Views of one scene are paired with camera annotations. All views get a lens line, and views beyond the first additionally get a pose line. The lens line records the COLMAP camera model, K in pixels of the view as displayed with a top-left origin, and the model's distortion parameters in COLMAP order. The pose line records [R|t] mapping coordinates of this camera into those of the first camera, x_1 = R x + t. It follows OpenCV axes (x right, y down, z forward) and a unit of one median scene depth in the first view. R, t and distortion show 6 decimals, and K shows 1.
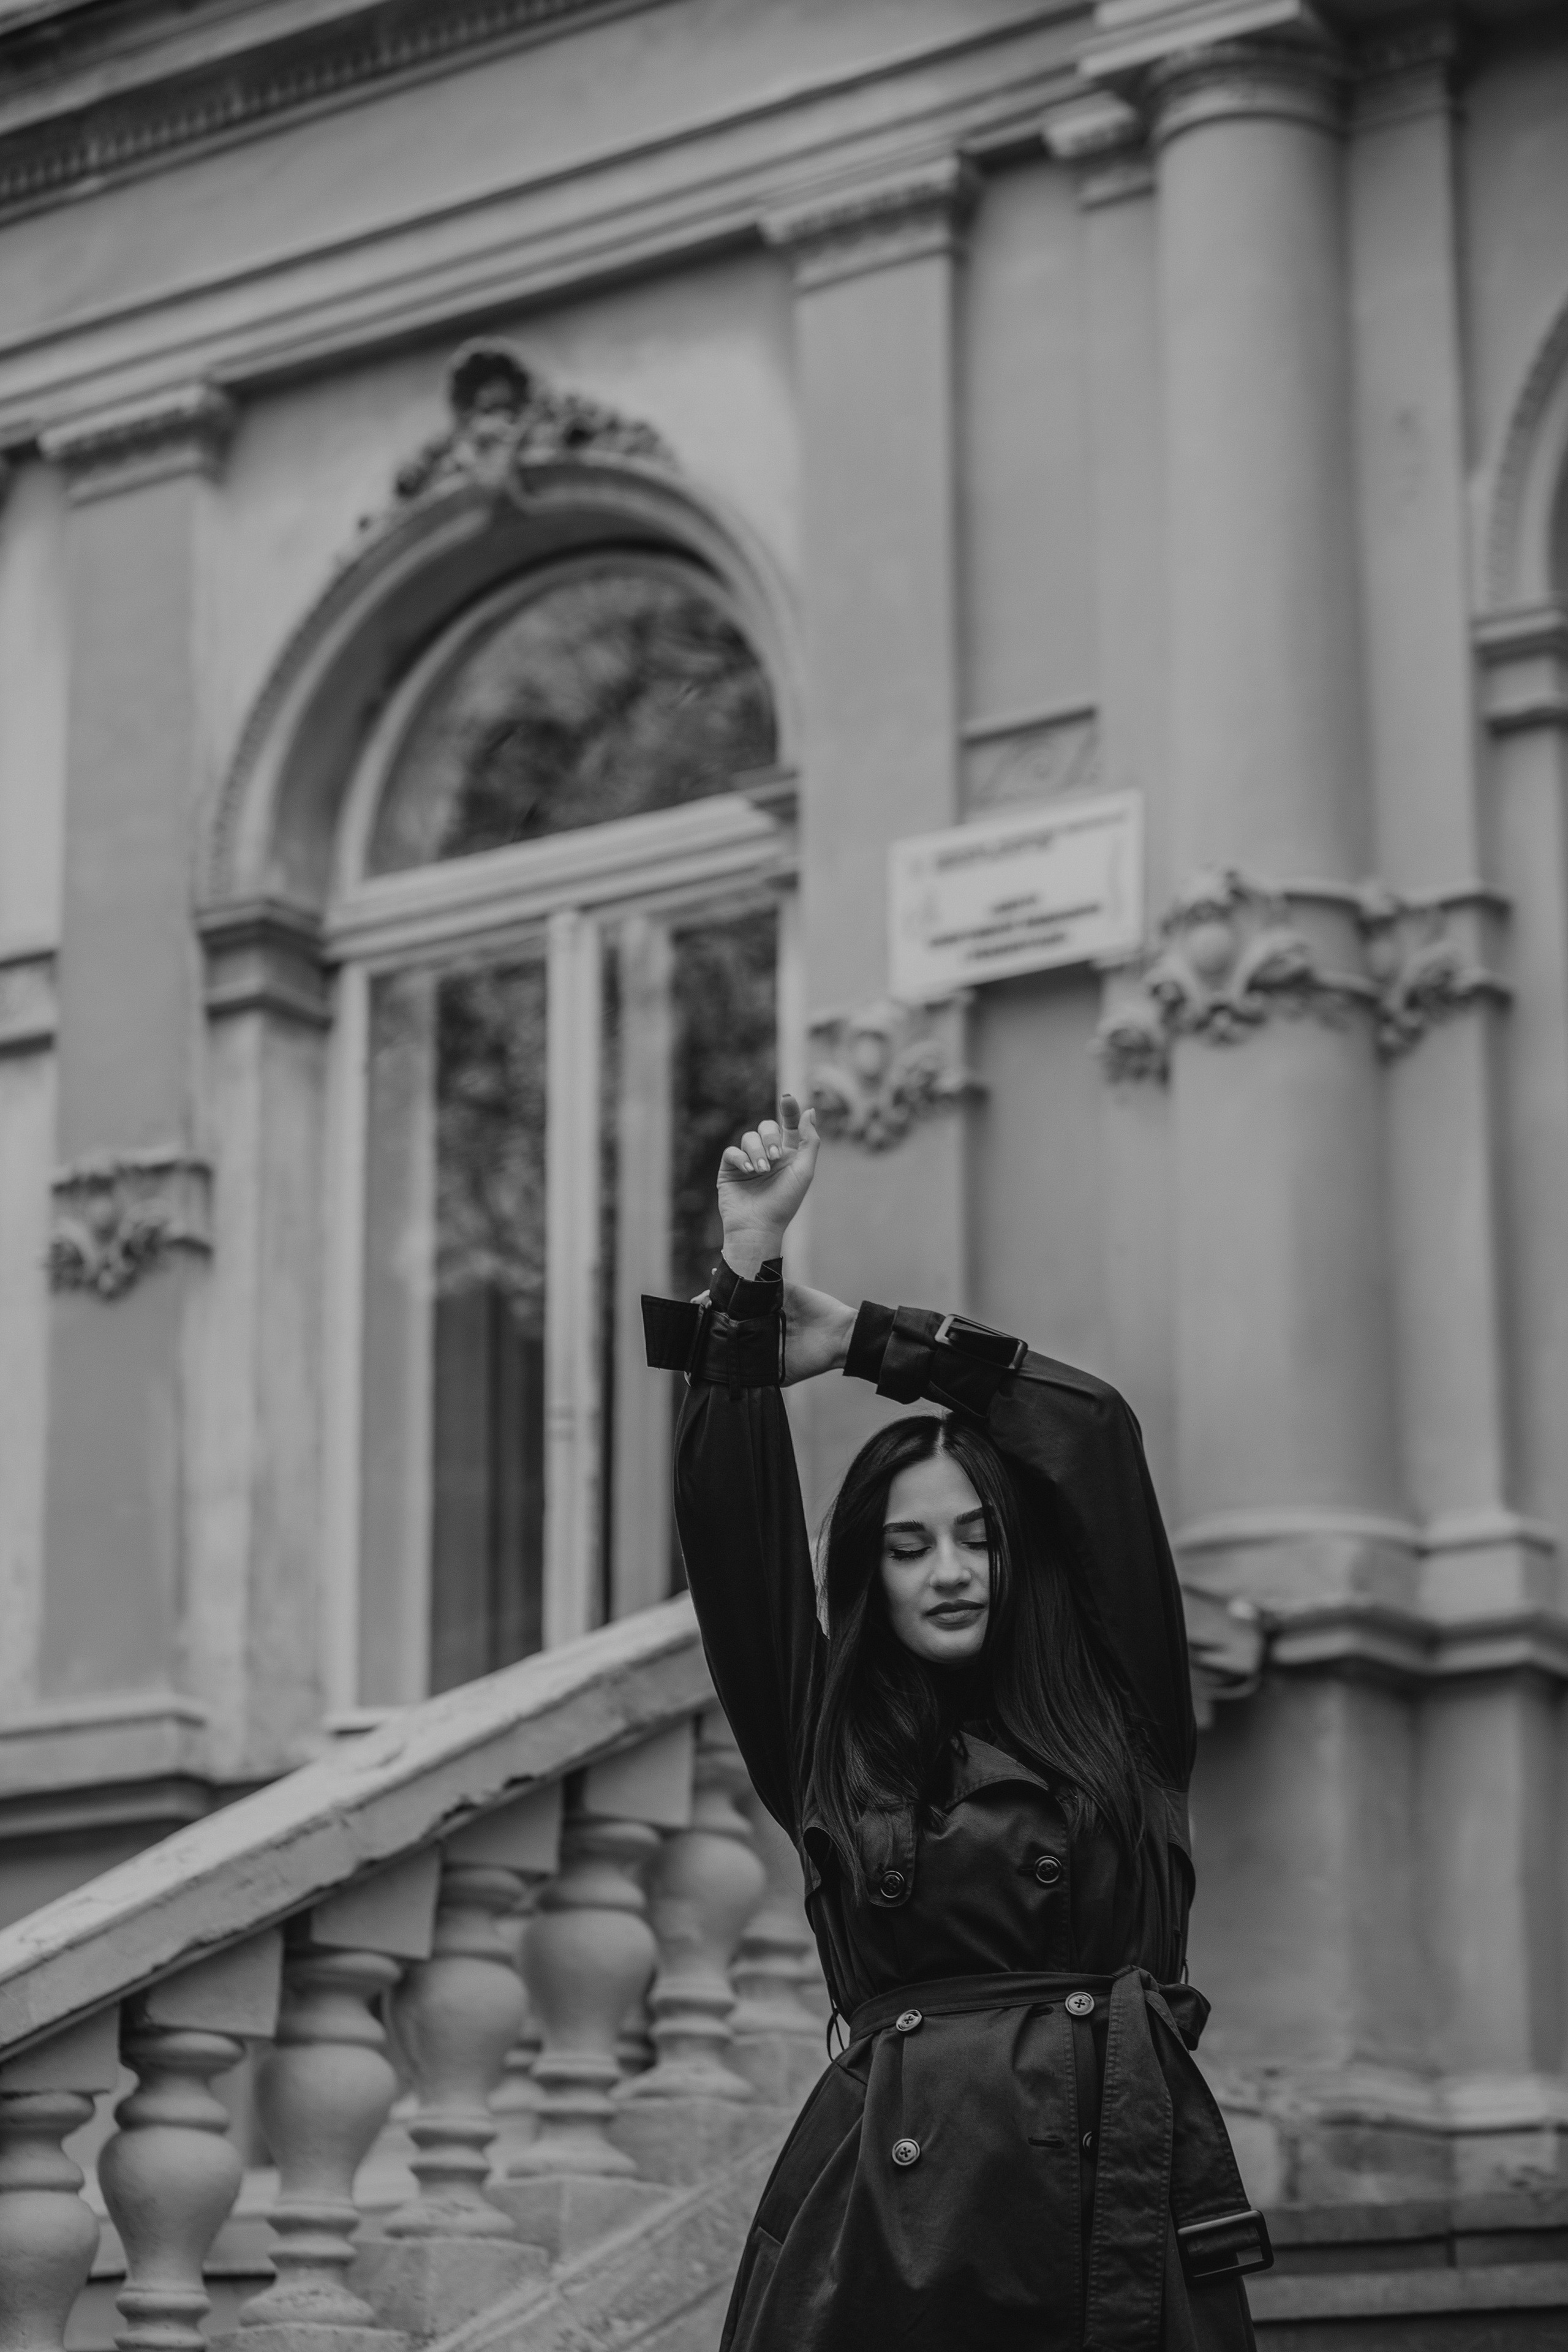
lens RADIAL K [[5692.6, 0, 783.0], [0, 5692.6, 1155.9], [0, 0, 1]] dist [-0.098936, 0.000000]
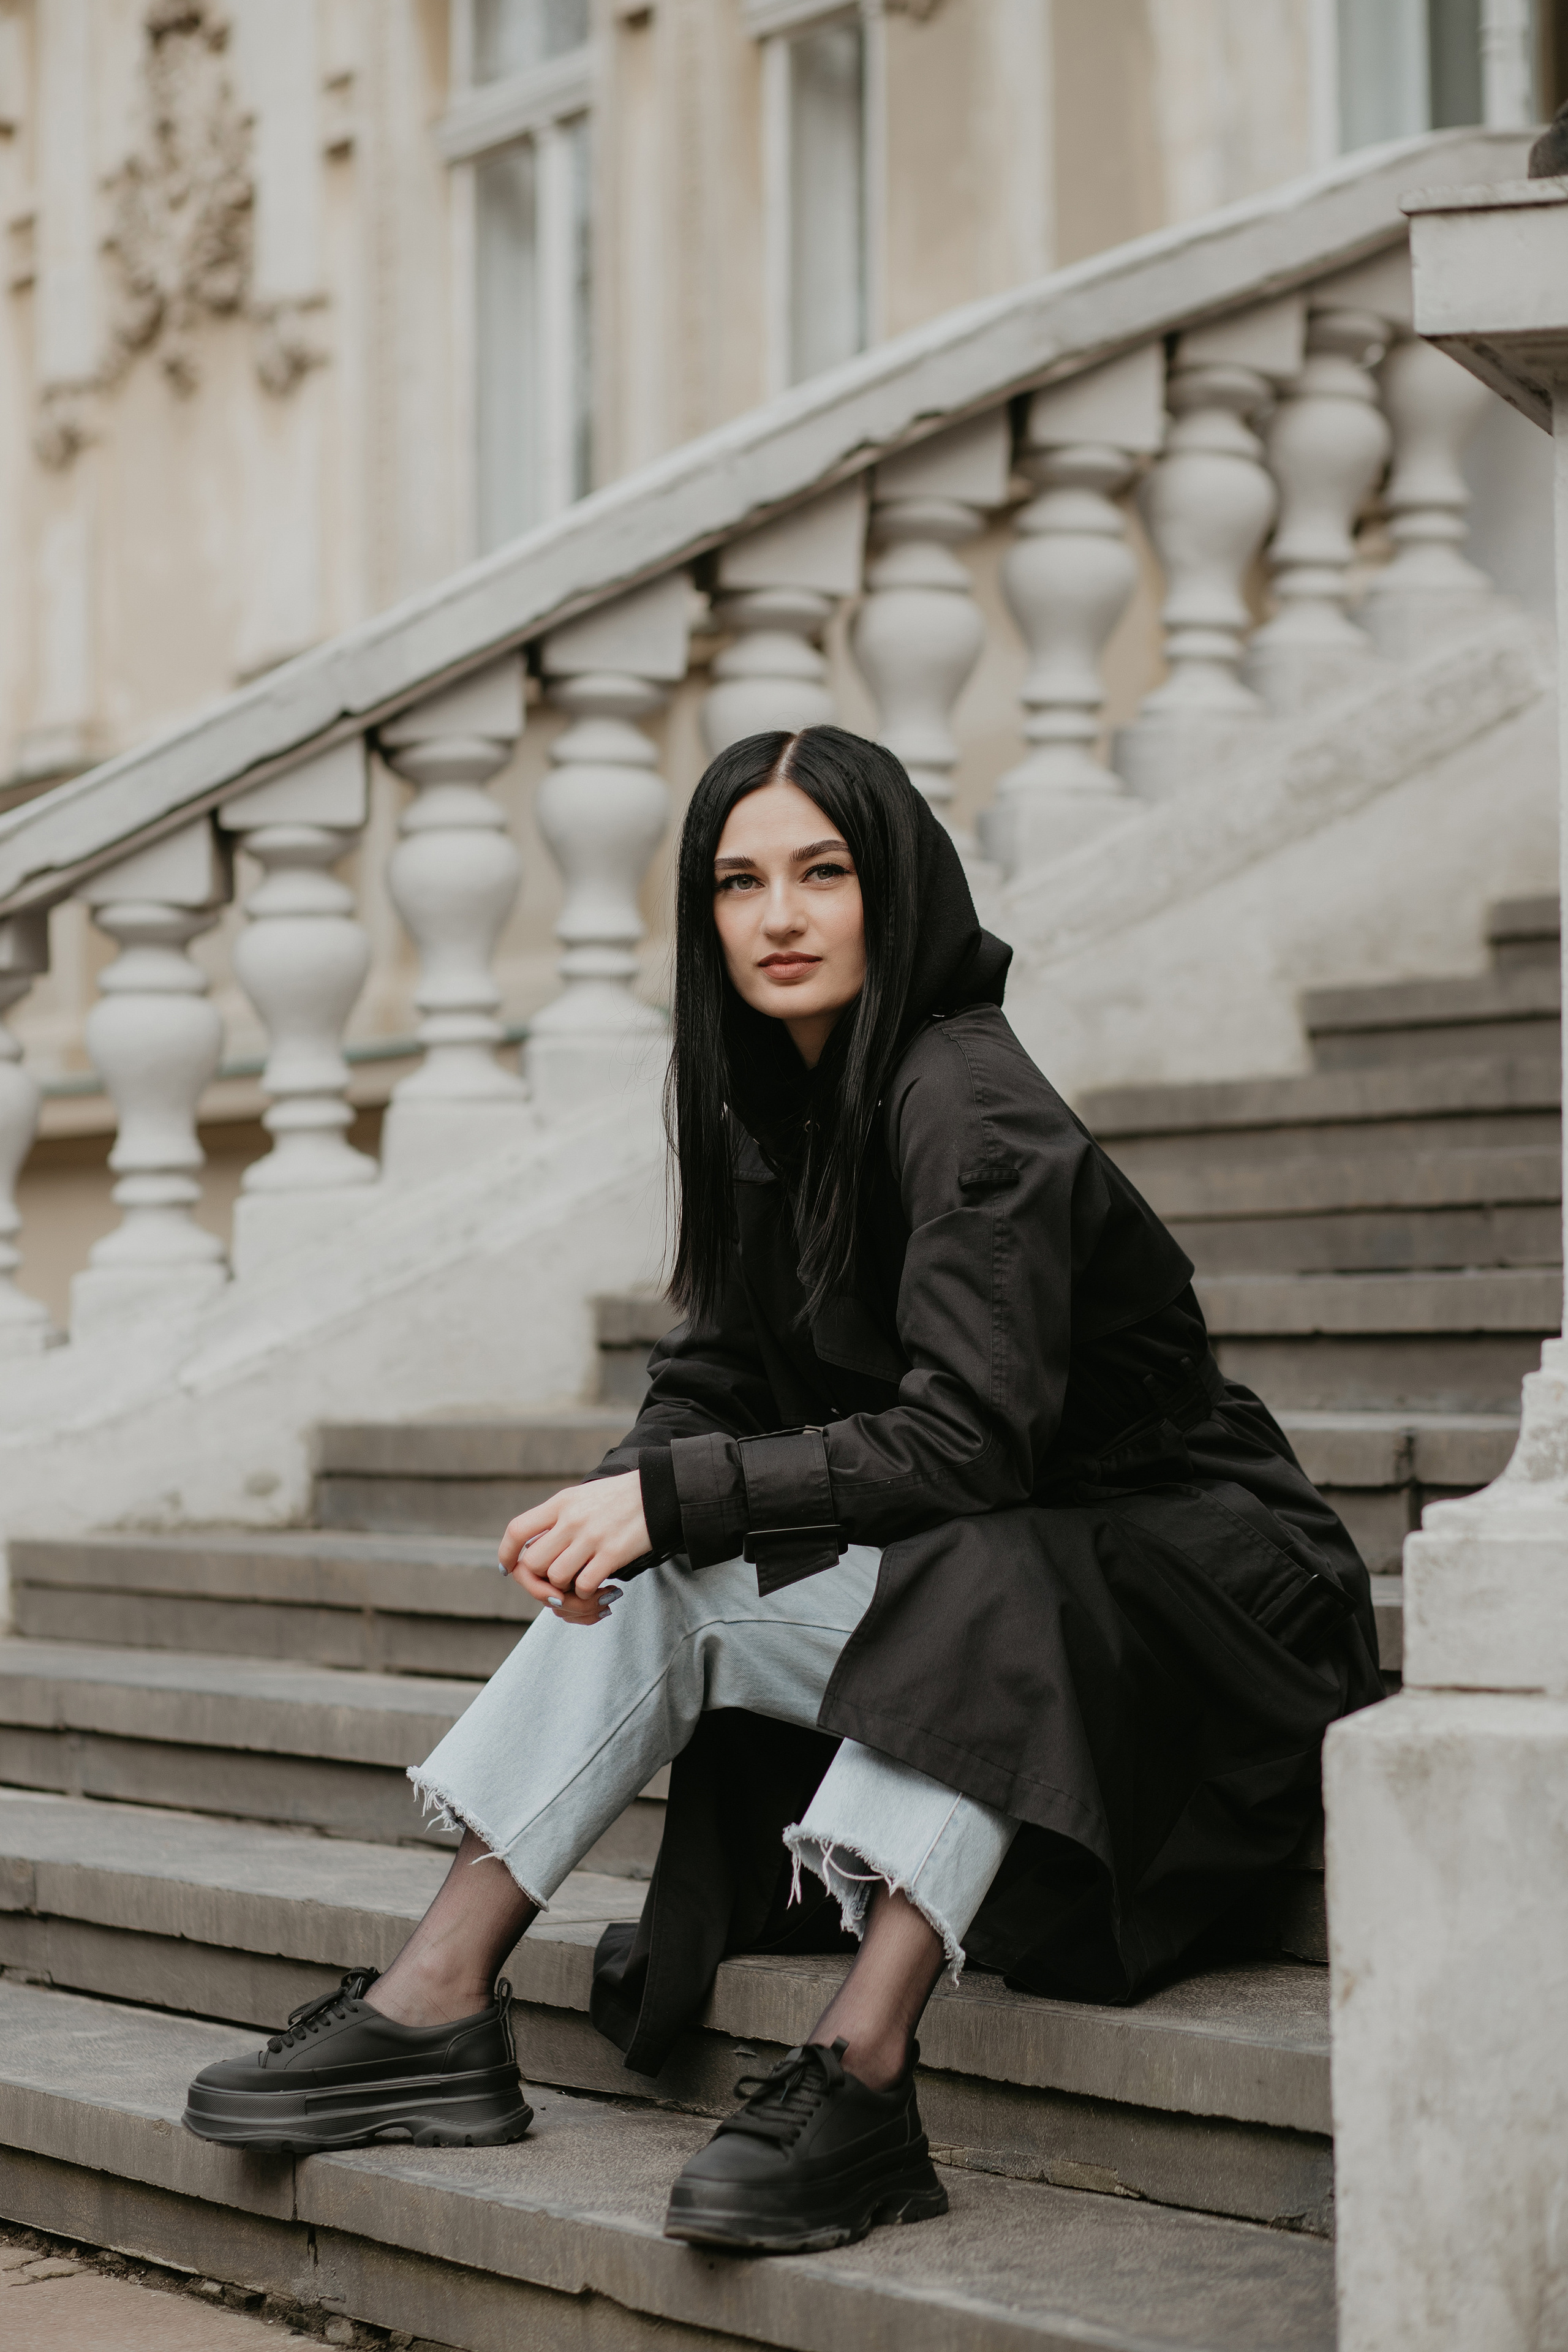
lens RADIAL K [[5692.6, 0, 769.5], [0, 5692.6, 1168.0], [0, 0, 1]] dist [-0.098936, 0.000000]
pose [[0.914556, -0.012299, -0.404273, 0.263751], [0.106220, 0.971756, 0.210731, 0.018361], [0.390263, -0.235667, 0.890031, 0.040066]]
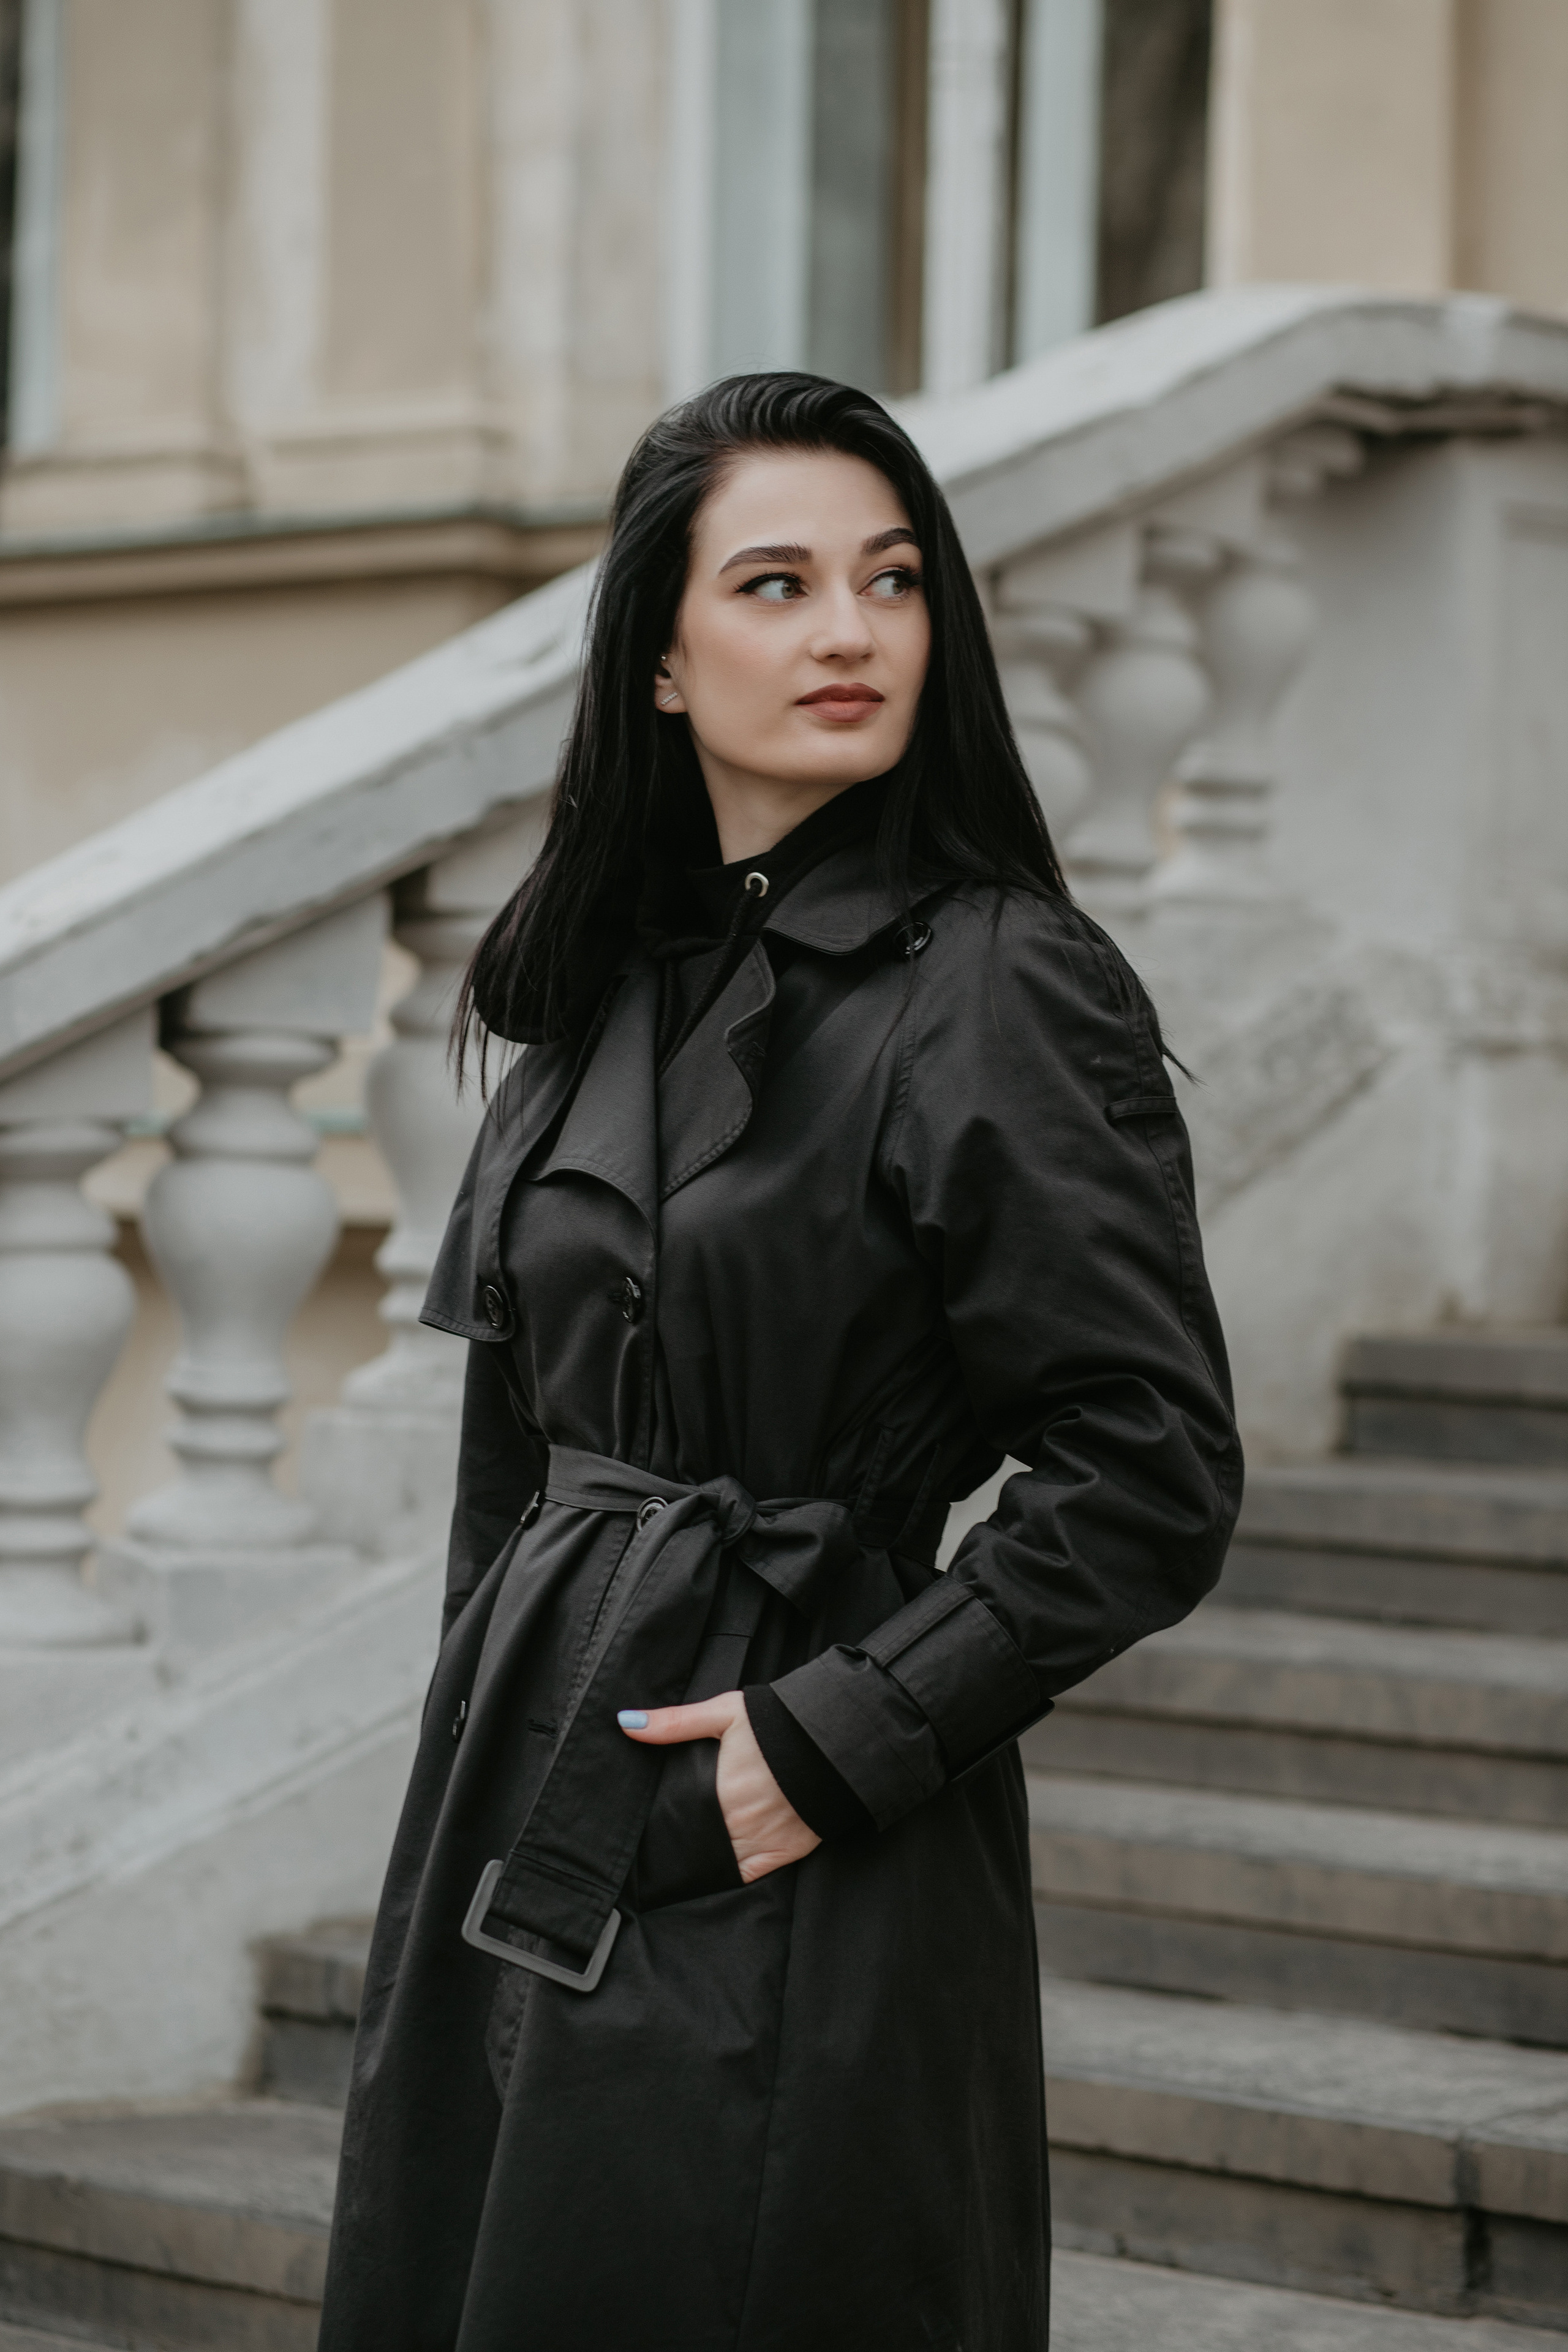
lens RADIAL K [[5692.6, 0, 774.2], [0, 5692.6, 1178.5], [0, 0, 1]] dist [-0.098936, 0.000000]
pose [[0.992137, 0.032147, -0.120957, 0.038707], [0.002306, 0.961592, 0.274475, -0.021978], [0.125134, -0.272595, 0.953957, 0.228036]]
